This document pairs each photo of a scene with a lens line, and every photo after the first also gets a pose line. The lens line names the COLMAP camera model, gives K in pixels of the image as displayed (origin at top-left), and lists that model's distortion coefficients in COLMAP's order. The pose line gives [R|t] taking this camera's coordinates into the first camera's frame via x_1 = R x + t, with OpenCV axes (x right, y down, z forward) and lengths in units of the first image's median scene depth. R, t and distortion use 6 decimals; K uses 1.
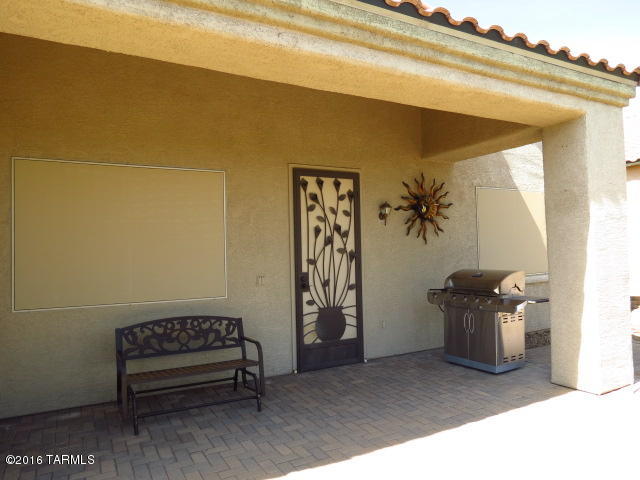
lens RADIAL K [[454.6, 0, 320.0], [0, 454.6, 240.0], [0, 0, 1]] dist [-0.037061, 0.001111]
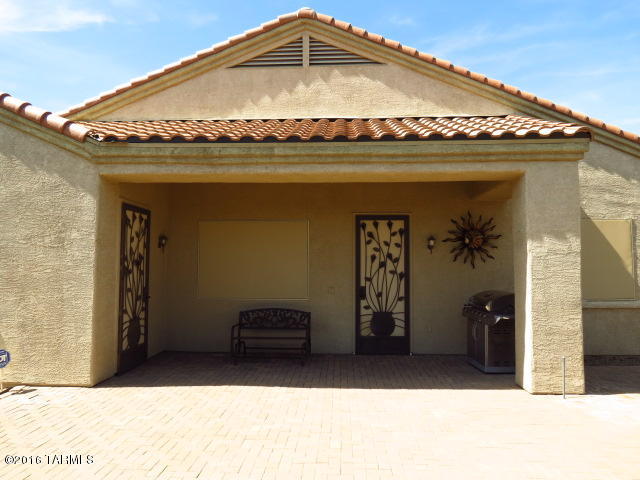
lens RADIAL K [[454.6, 0, 320.0], [0, 454.6, 240.0], [0, 0, 1]] dist [-0.037061, 0.001111]
pose [[0.855109, -0.004051, -0.518432, 0.592964], [-0.010282, 0.999640, -0.024770, -0.039015], [0.518346, 0.026511, 0.854760, -0.315518]]
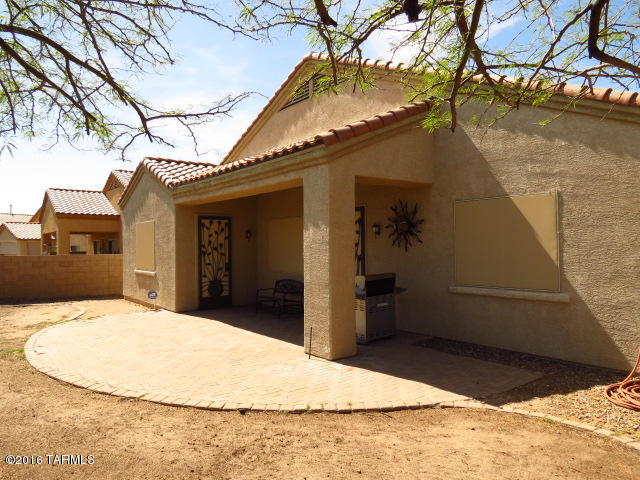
lens RADIAL K [[454.6, 0, 320.0], [0, 454.6, 240.0], [0, 0, 1]] dist [-0.037061, 0.001111]
pose [[0.165952, 0.013660, -0.986039, 1.728405], [0.032090, 0.999300, 0.019244, -0.068954], [0.985612, -0.034836, 0.165398, 0.610809]]
